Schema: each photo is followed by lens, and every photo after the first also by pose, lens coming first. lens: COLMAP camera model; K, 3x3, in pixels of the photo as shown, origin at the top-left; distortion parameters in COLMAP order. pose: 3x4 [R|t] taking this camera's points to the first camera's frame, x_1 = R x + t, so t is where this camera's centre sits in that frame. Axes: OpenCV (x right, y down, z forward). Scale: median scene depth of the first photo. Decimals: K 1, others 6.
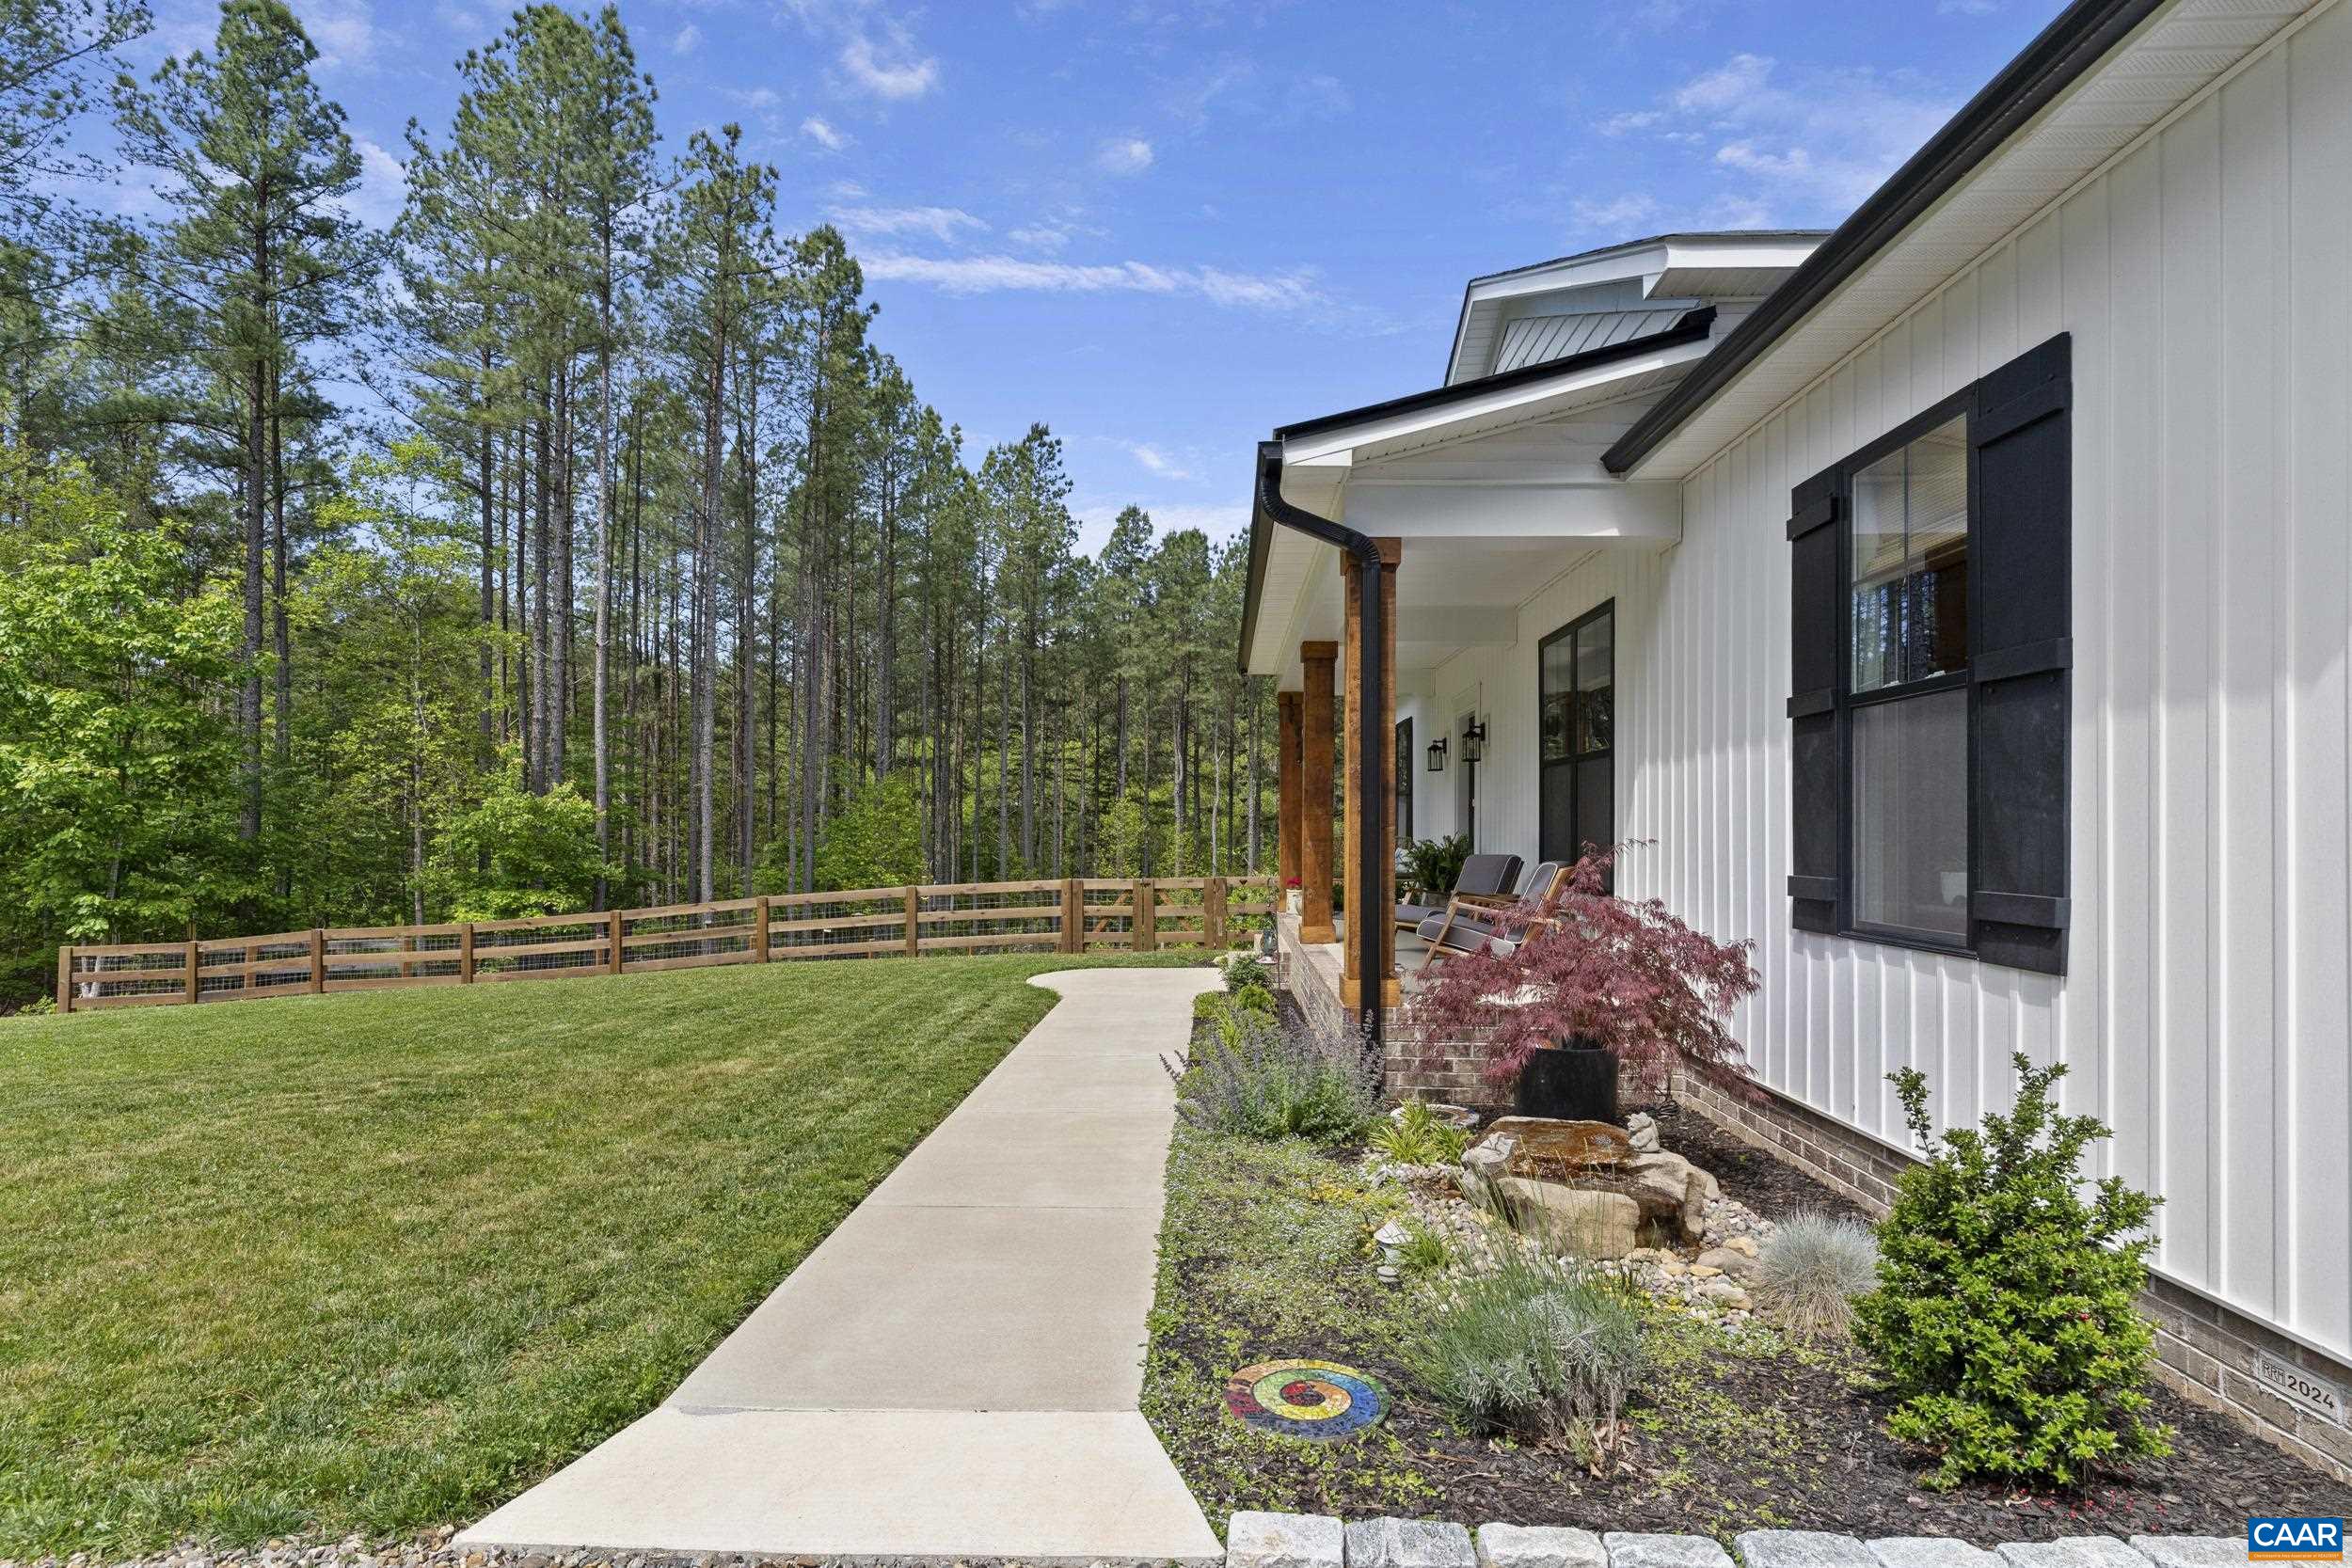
lens RADIAL K [[1145.6, 0, 1175.7], [0, 1145.6, 799.7], [0, 0, 1]] dist [0.004450, 0.000655]
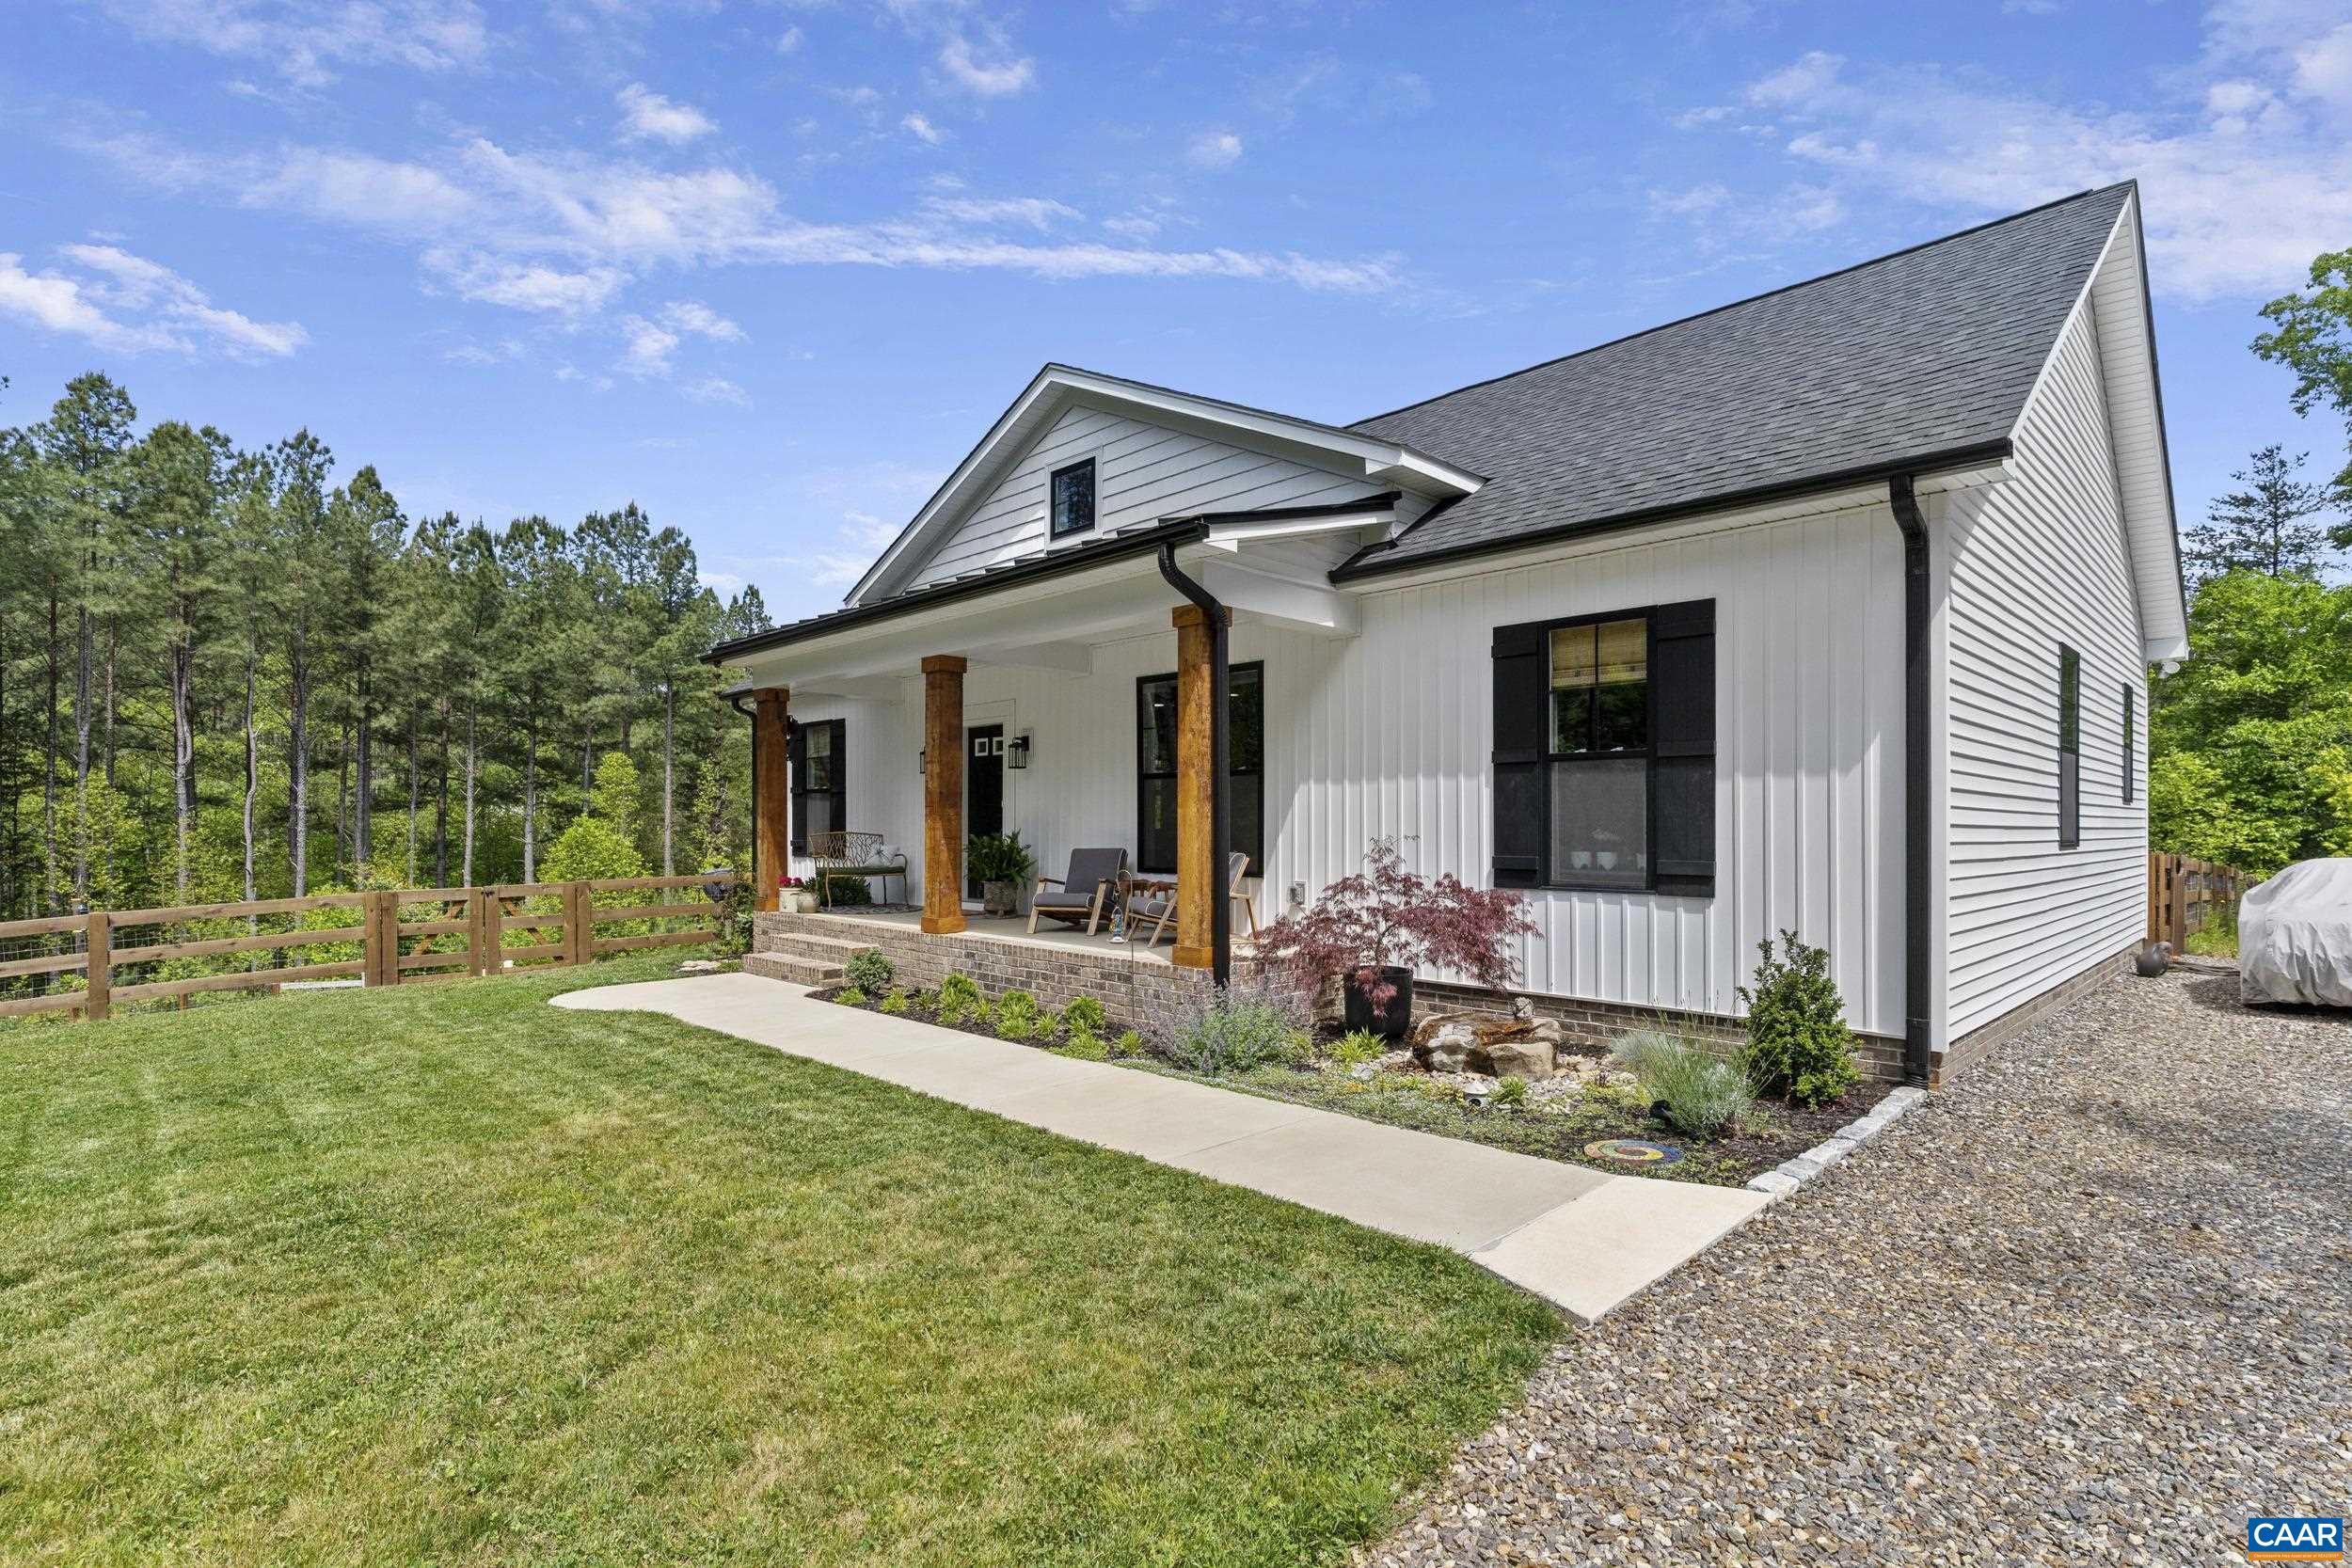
lens RADIAL K [[1145.6, 0, 1120.9], [0, 1145.6, 812.3], [0, 0, 1]] dist [0.004450, 0.000655]
pose [[0.685553, 0.005374, 0.728003, -1.279783], [-0.020161, 0.999729, 0.011605, -0.009129], [-0.727744, -0.022633, 0.685475, 0.275262]]
